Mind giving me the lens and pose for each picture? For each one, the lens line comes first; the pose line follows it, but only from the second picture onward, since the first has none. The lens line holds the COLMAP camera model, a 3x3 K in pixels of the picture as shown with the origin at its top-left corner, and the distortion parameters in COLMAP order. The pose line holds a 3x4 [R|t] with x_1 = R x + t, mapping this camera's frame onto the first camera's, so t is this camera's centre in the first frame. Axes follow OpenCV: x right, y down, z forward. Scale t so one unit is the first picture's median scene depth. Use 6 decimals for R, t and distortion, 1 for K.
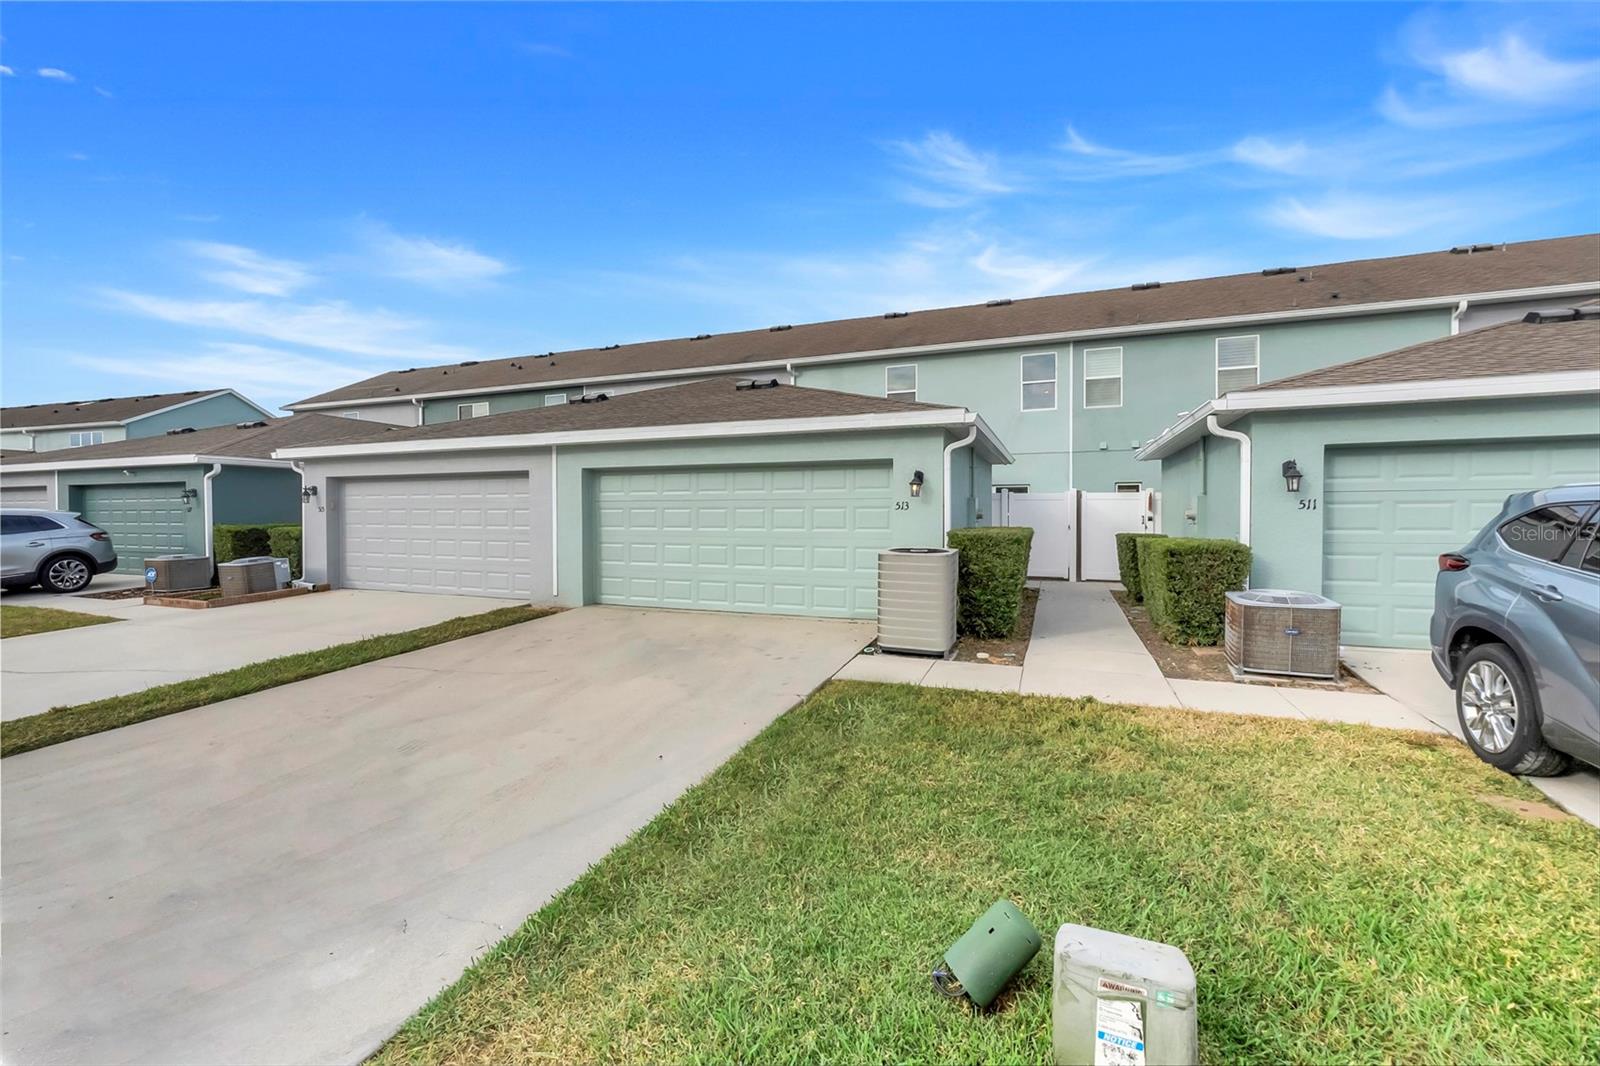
lens RADIAL K [[660.1, 0, 800.0], [0, 660.1, 533.0], [0, 0, 1]] dist [0.001246, -0.000048]
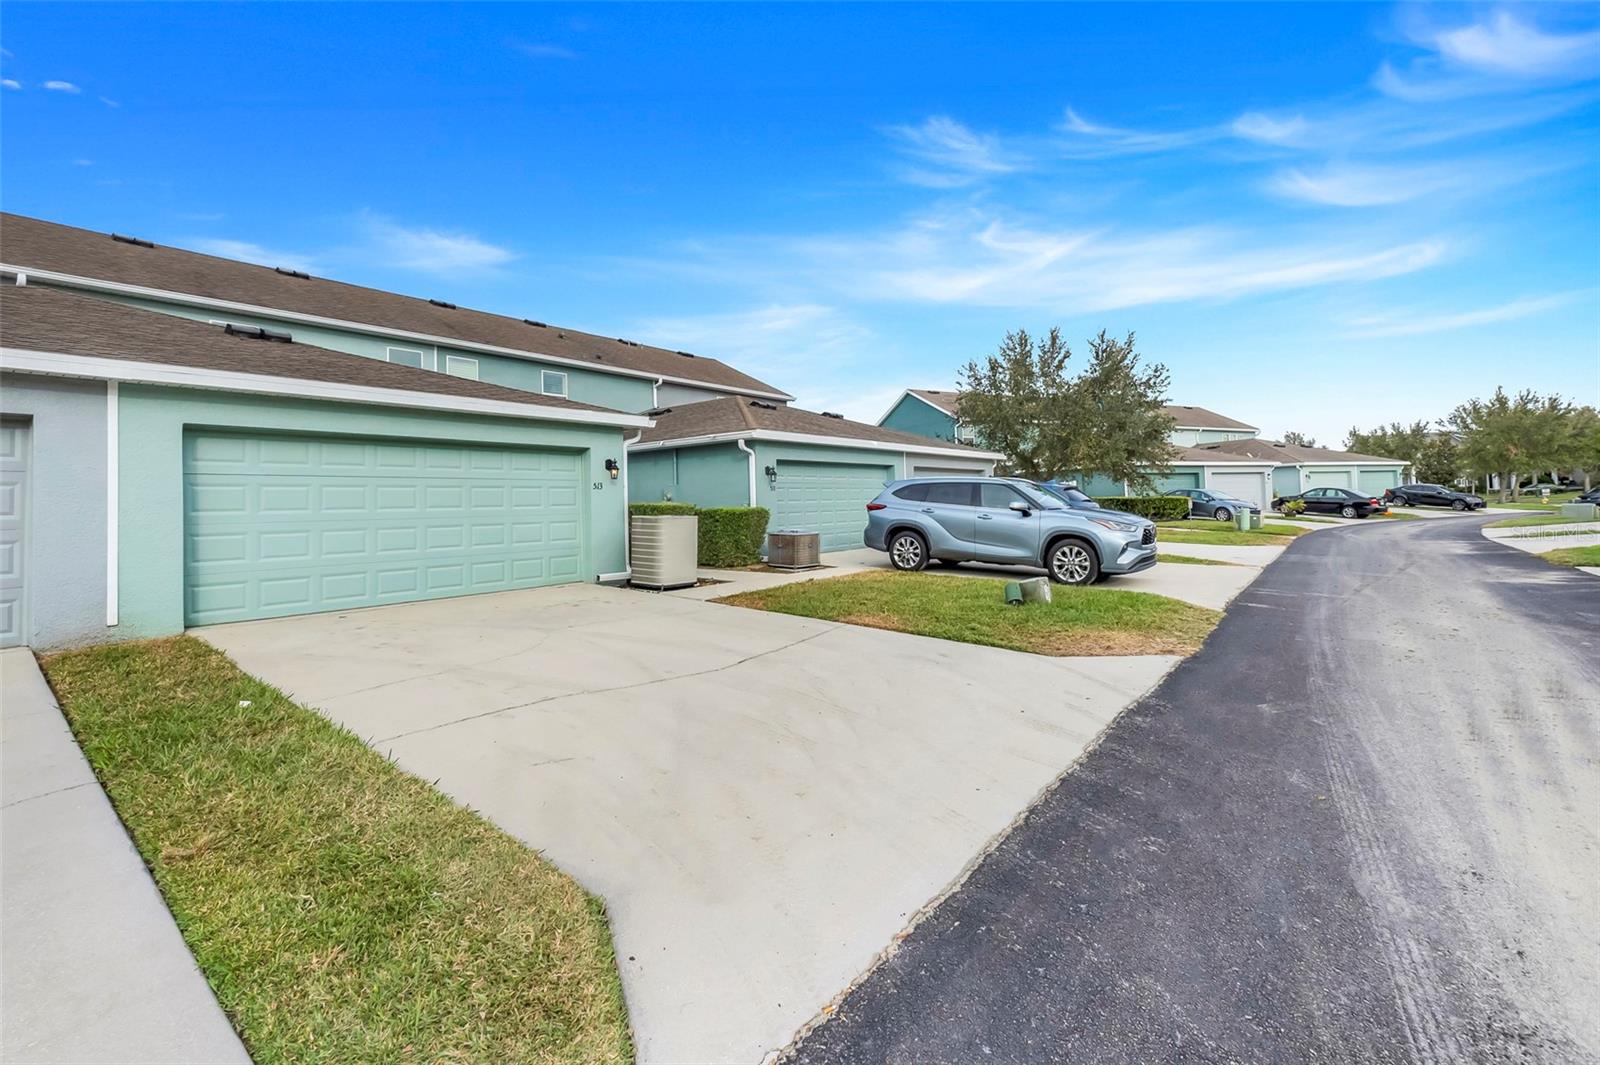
lens RADIAL K [[689.1, 0, 788.7], [0, 689.1, 488.8], [0, 0, 1]] dist [-0.001615, -0.000212]
pose [[0.311052, 0.020307, 0.950176, -0.665952], [0.052899, 0.997852, -0.038643, 0.022853], [-0.948920, 0.062283, 0.309310, 0.174690]]
